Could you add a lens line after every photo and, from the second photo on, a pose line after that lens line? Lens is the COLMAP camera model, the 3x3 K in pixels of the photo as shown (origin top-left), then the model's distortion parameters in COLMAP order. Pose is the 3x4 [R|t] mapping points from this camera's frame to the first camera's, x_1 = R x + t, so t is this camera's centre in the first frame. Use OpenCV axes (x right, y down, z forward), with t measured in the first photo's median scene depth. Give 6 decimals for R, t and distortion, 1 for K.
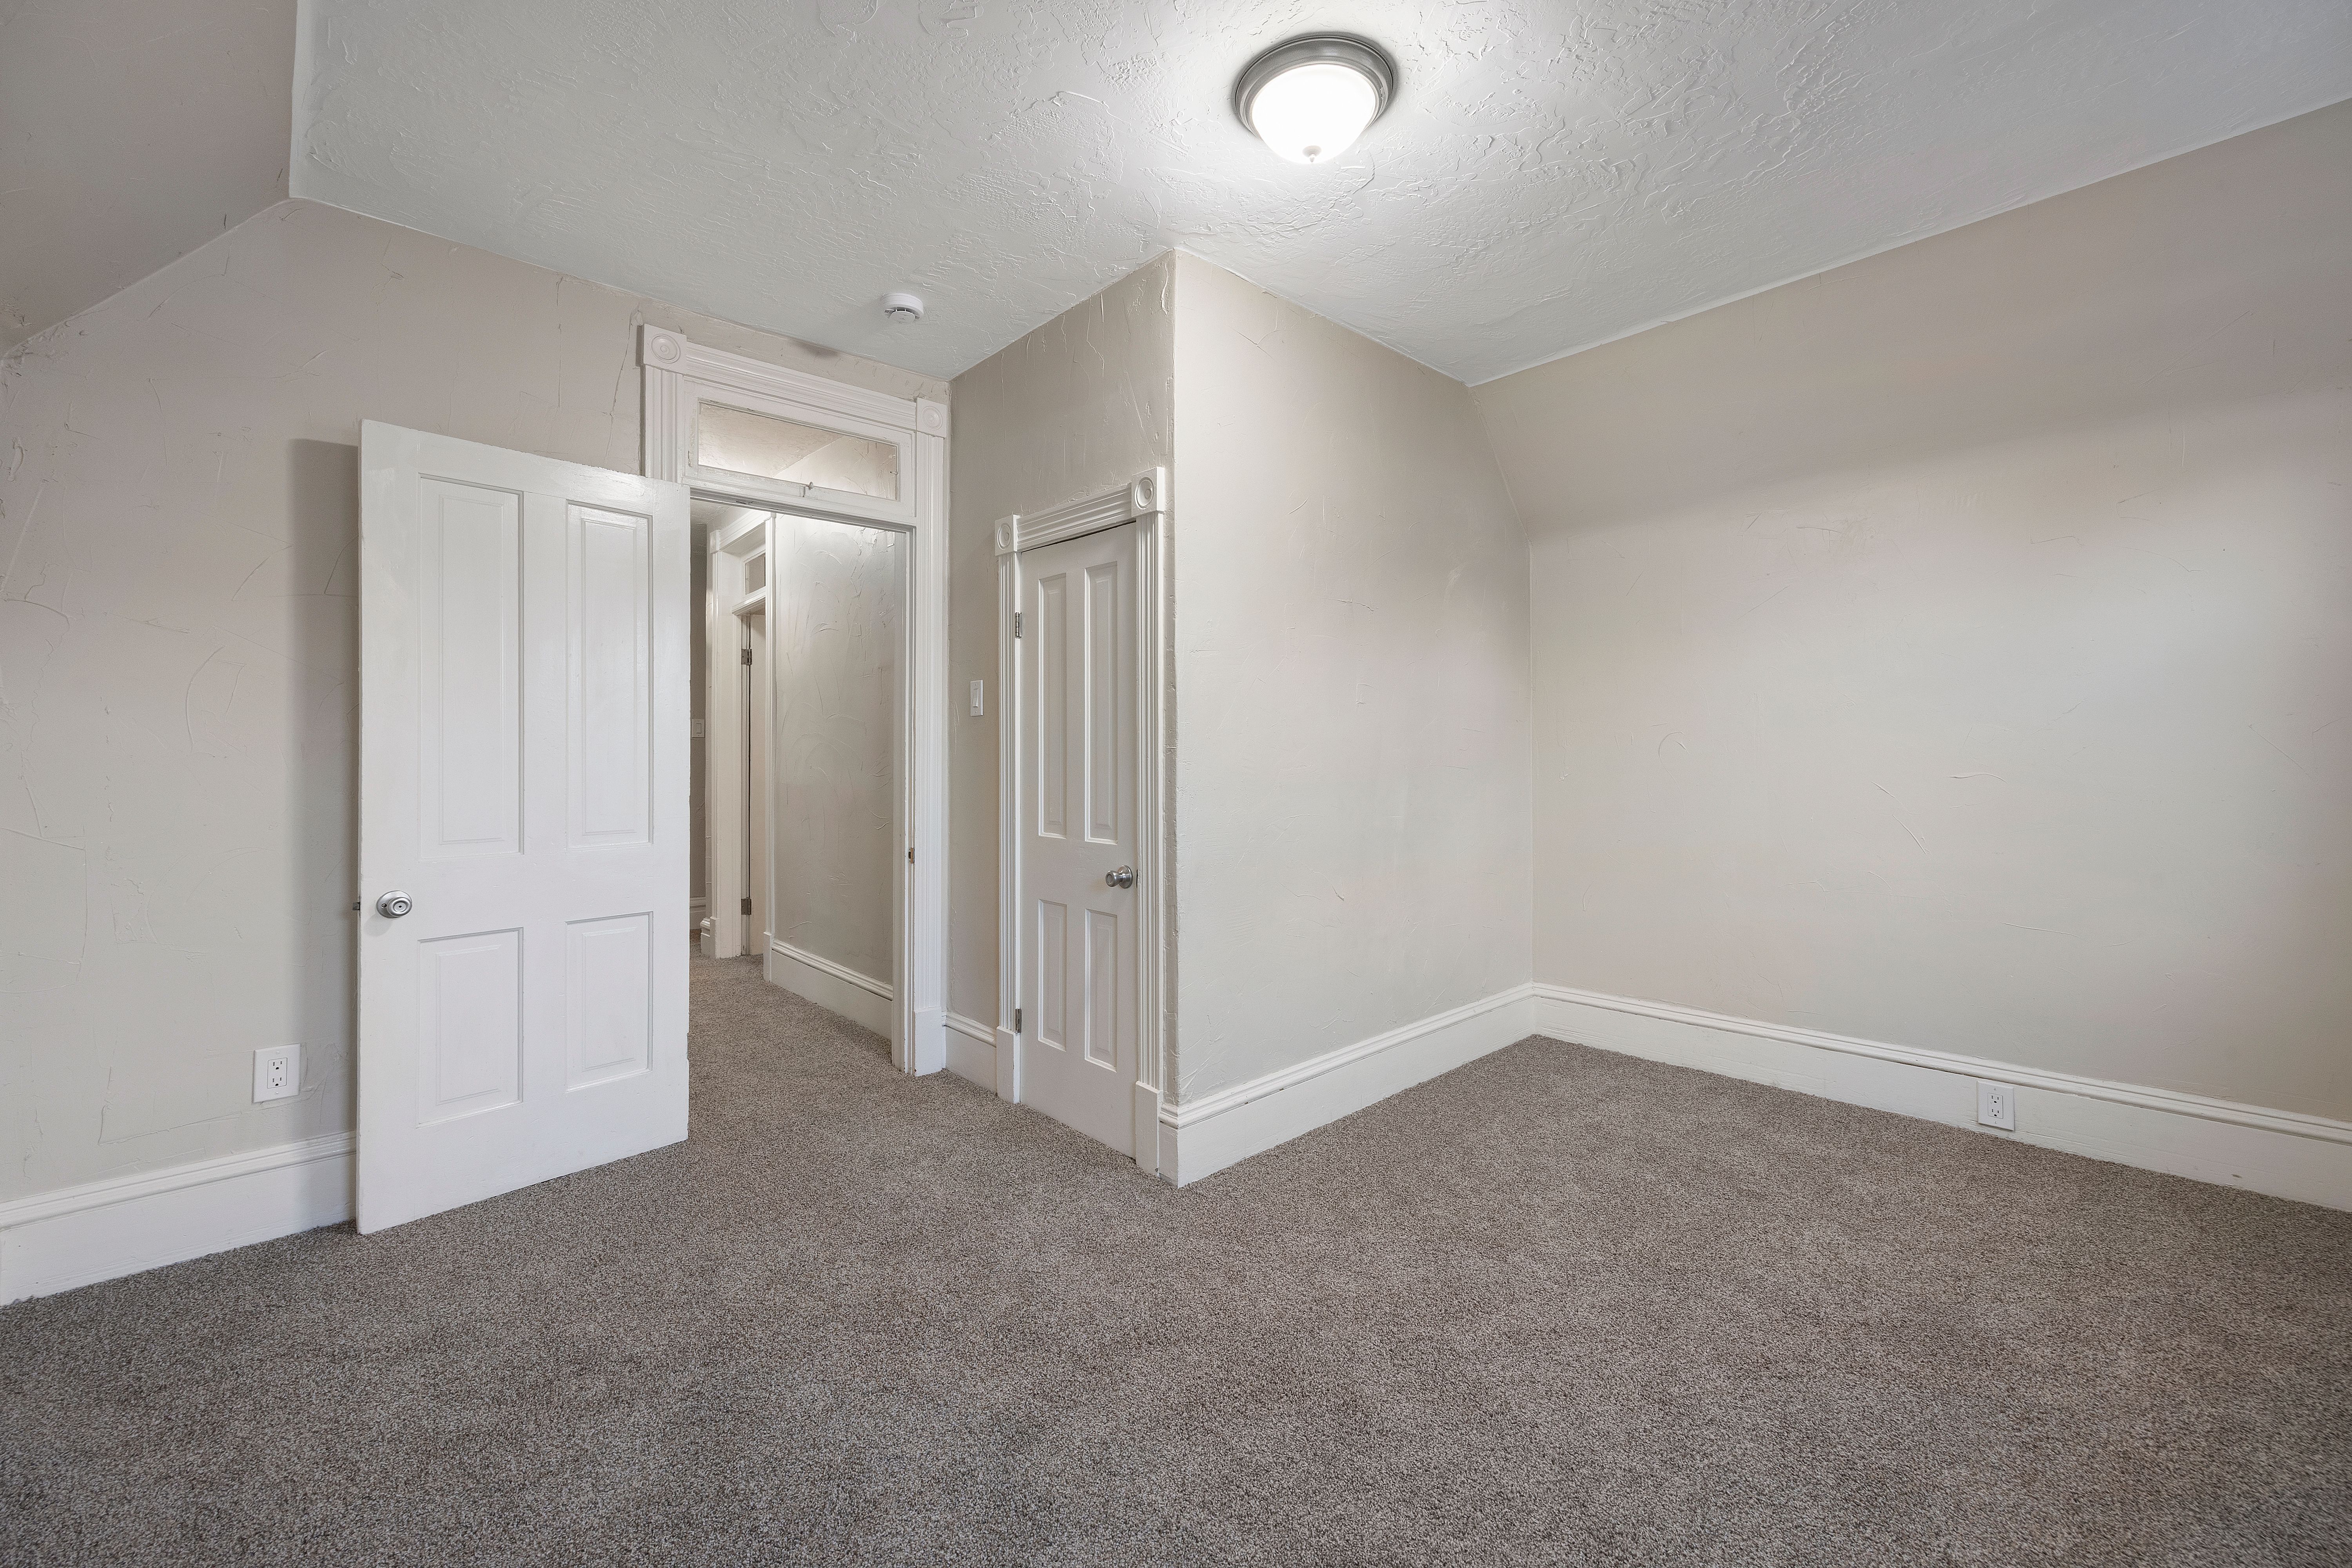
lens RADIAL K [[904.0, 0, 1179.8], [0, 904.0, 768.2], [0, 0, 1]] dist [0.002184, 0.000266]
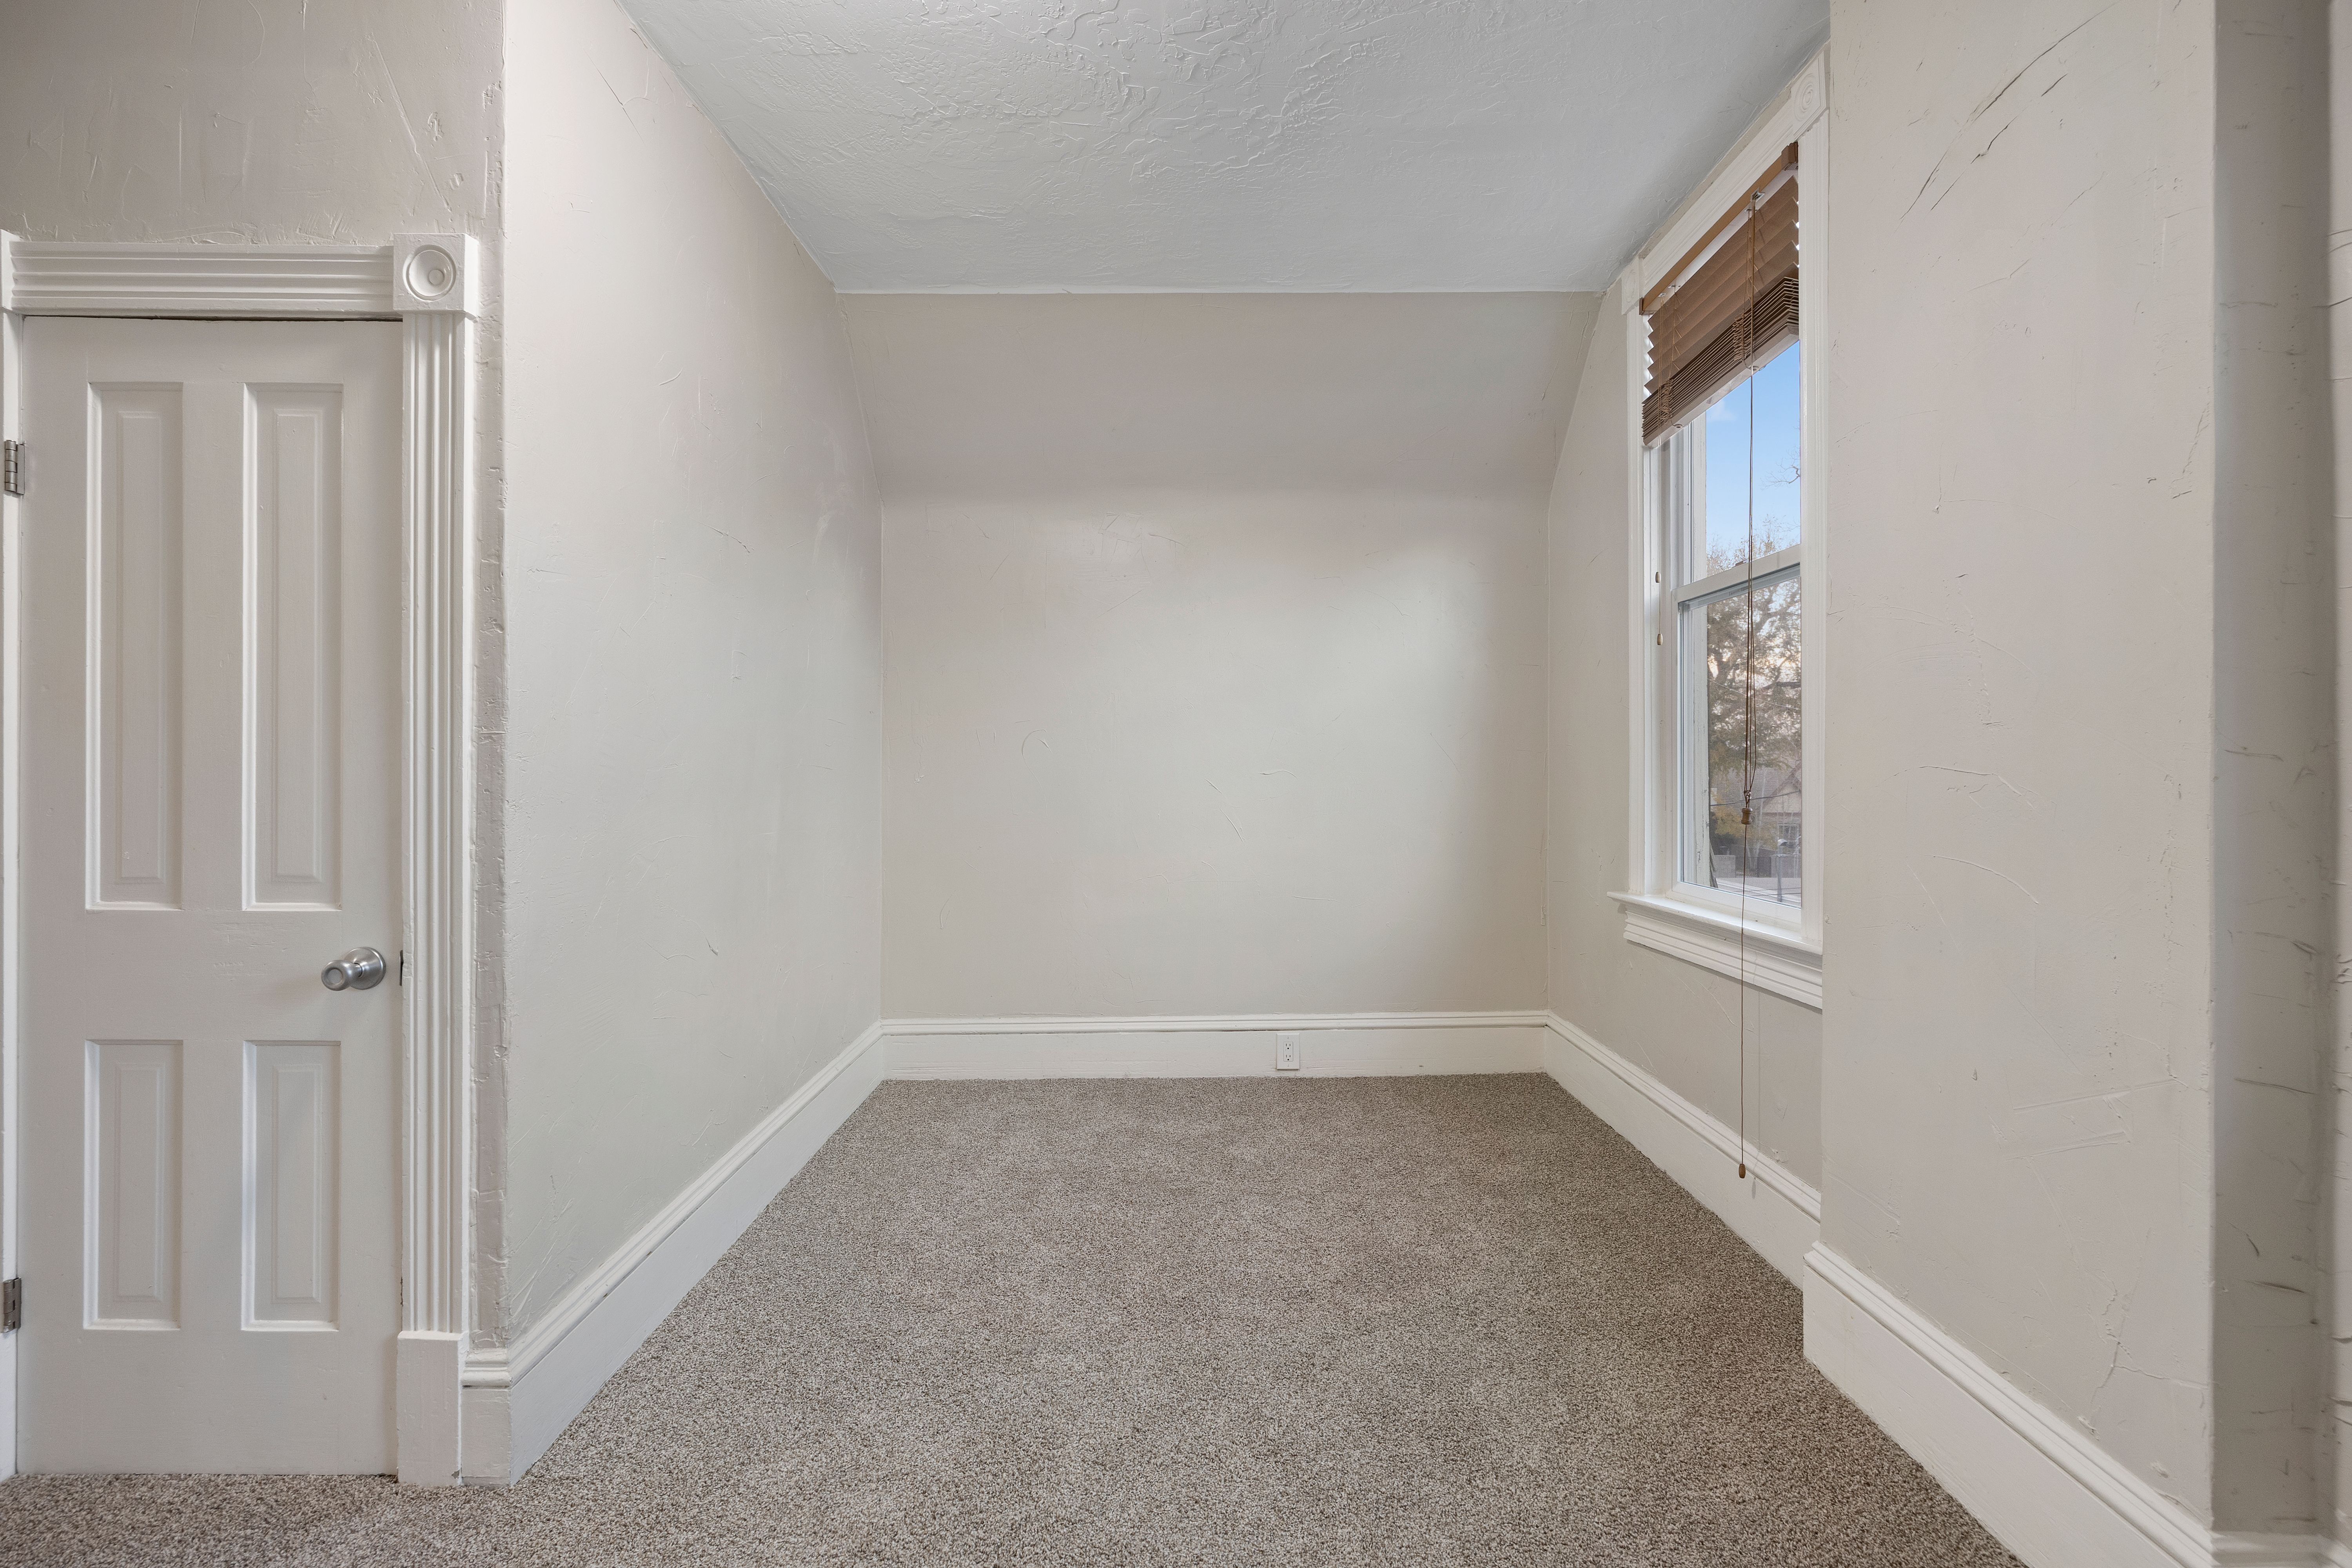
lens RADIAL K [[1005.1, 0, 1180.0], [0, 1005.1, 773.5], [0, 0, 1]] dist [-0.002057, 0.000667]
pose [[0.685302, -0.008244, 0.728212, -0.164661], [0.007558, 0.999963, 0.004208, 0.003887], [-0.728220, 0.002619, 0.685339, 0.227402]]
